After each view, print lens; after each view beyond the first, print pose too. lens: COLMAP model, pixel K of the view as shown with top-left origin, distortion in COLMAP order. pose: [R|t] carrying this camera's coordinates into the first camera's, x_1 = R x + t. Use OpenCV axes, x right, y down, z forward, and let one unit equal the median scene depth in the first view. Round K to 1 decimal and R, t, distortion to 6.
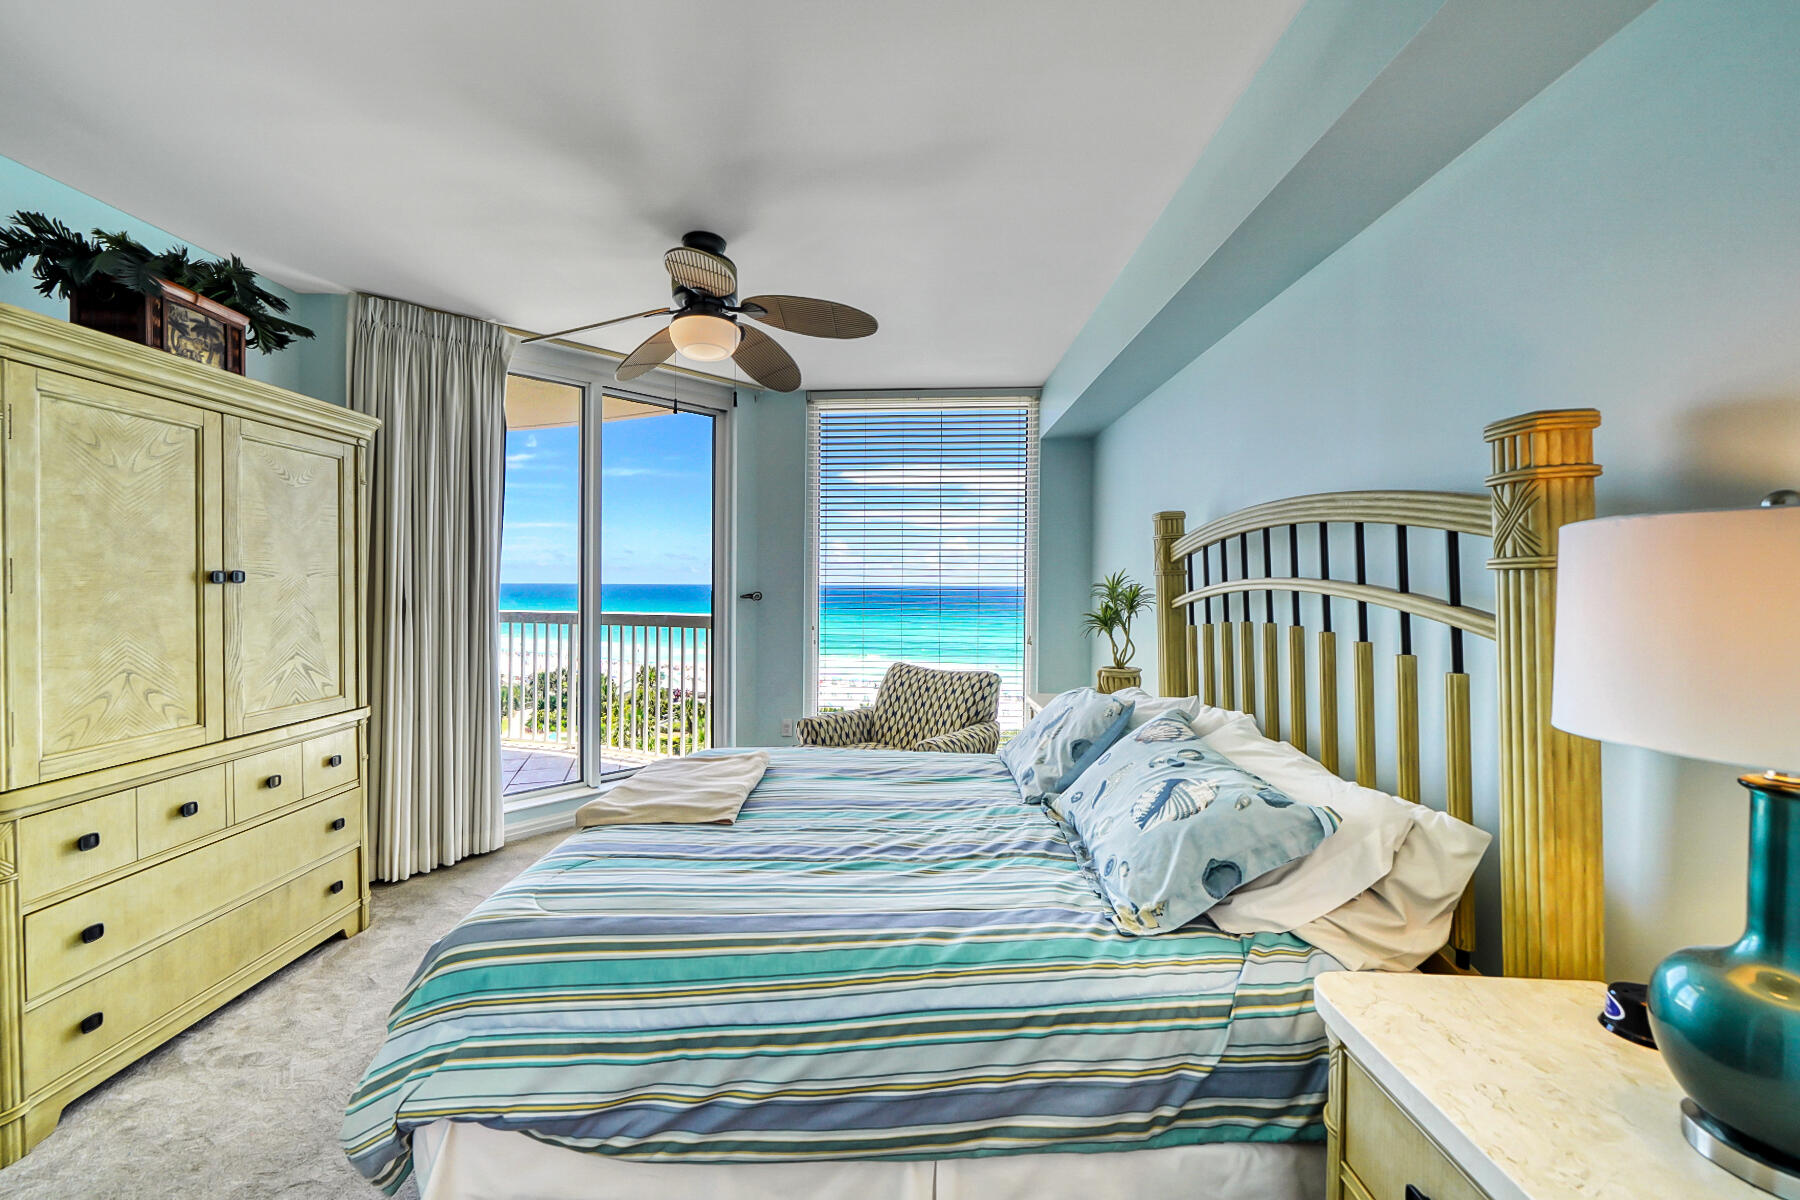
lens RADIAL K [[645.4, 0, 904.7], [0, 645.4, 587.1], [0, 0, 1]] dist [0.000656, 0.000132]
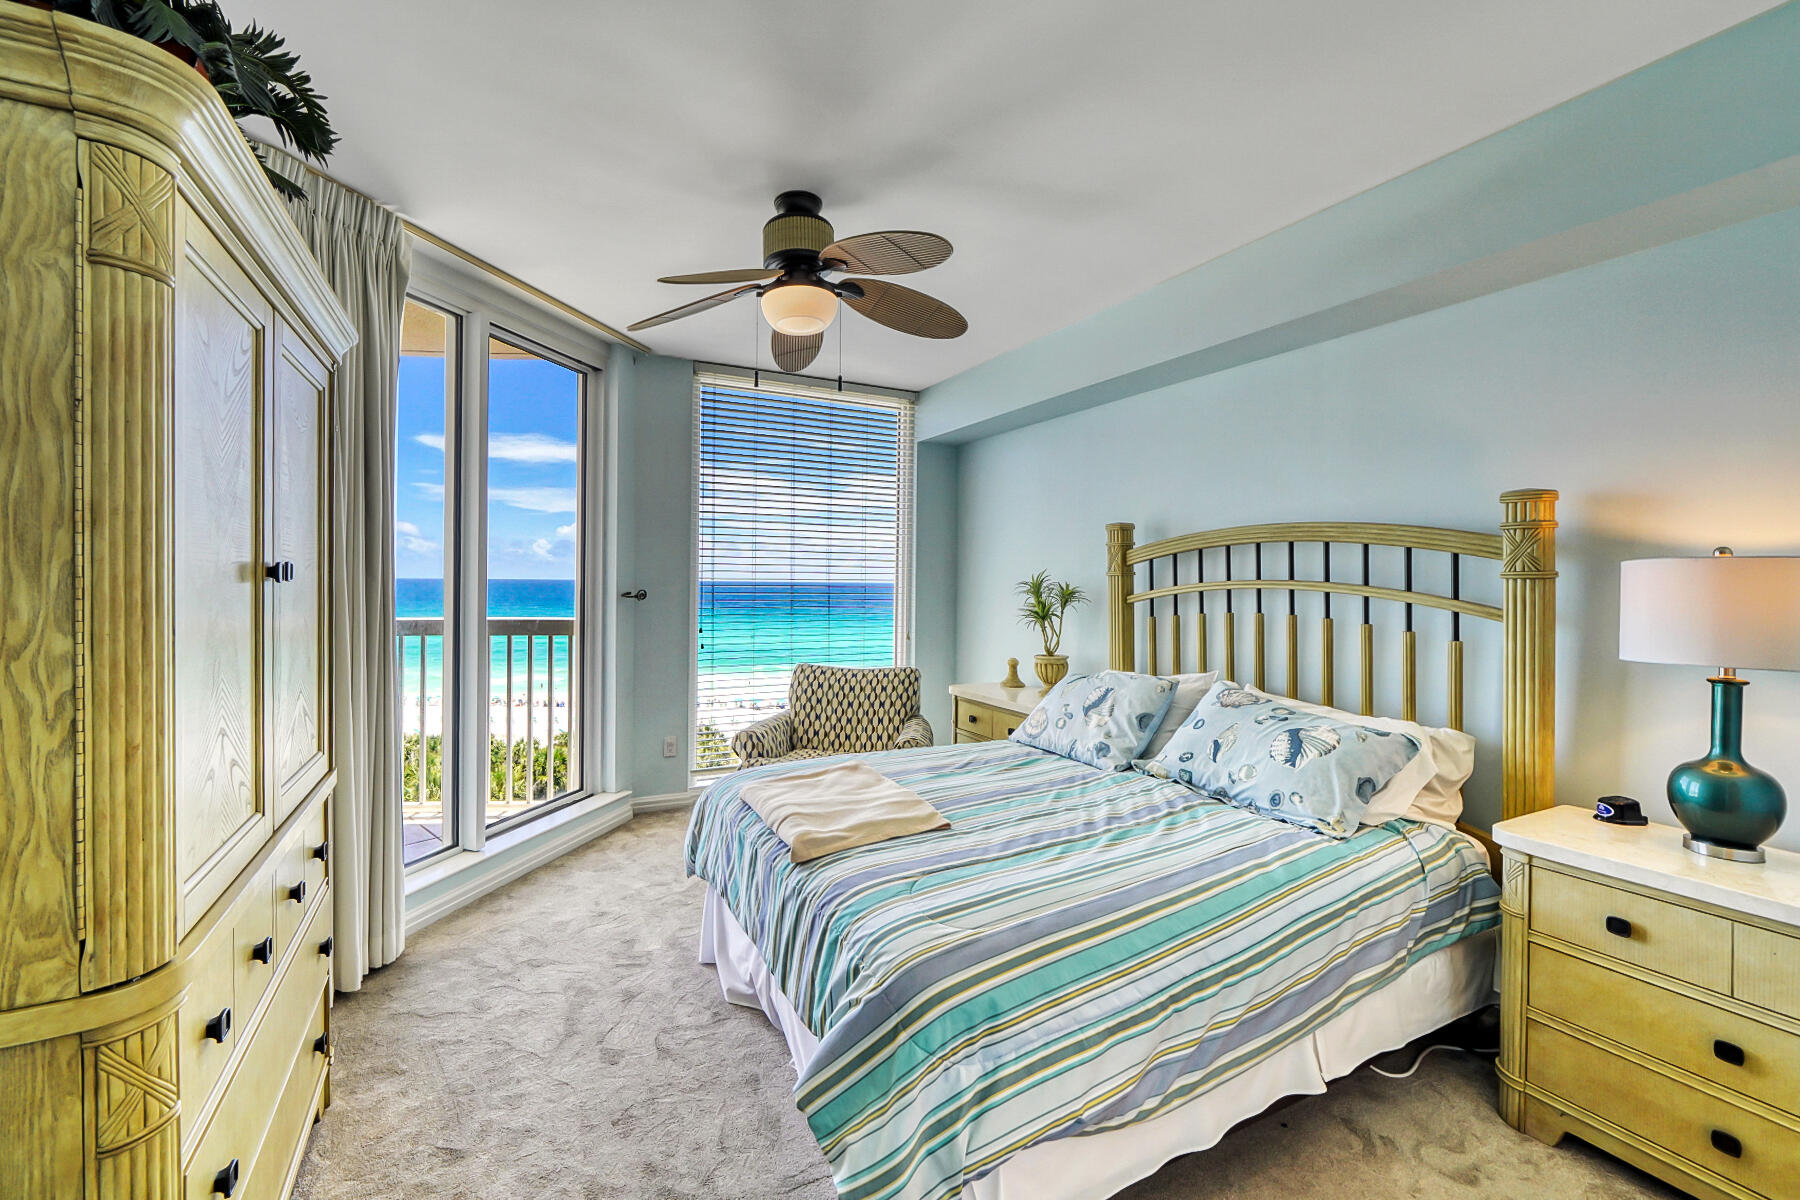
lens RADIAL K [[684.0, 0, 891.0], [0, 684.0, 584.4], [0, 0, 1]] dist [0.003080, -0.000518]
pose [[0.873104, -0.000497, 0.487533, -0.815130], [-0.001487, 0.999992, 0.003683, -0.008079], [-0.487531, -0.003940, 0.873097, 0.125913]]
